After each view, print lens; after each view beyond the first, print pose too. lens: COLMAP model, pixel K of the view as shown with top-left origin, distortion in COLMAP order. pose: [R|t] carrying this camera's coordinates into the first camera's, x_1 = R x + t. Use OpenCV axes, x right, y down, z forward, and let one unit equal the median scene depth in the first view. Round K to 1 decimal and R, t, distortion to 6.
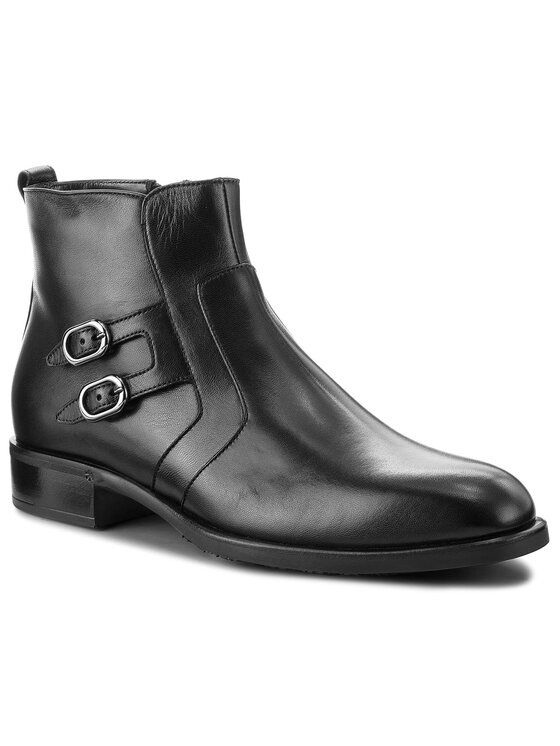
lens RADIAL K [[3551.3, 0, 280.4], [0, 3551.3, 375.3], [0, 0, 1]] dist [0.078792, 0.000000]
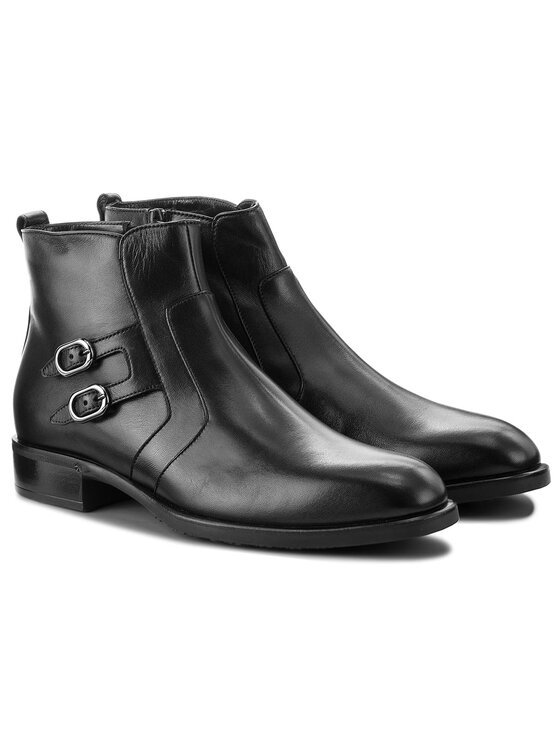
lens RADIAL K [[3551.3, 0, 279.6], [0, 3551.3, 371.2], [0, 0, 1]] dist [0.078792, 0.000000]
pose [[0.999910, -0.006881, -0.011501, 0.028858], [0.007075, 0.999832, 0.016882, -0.024411], [0.011383, -0.016962, 0.999791, -0.205113]]
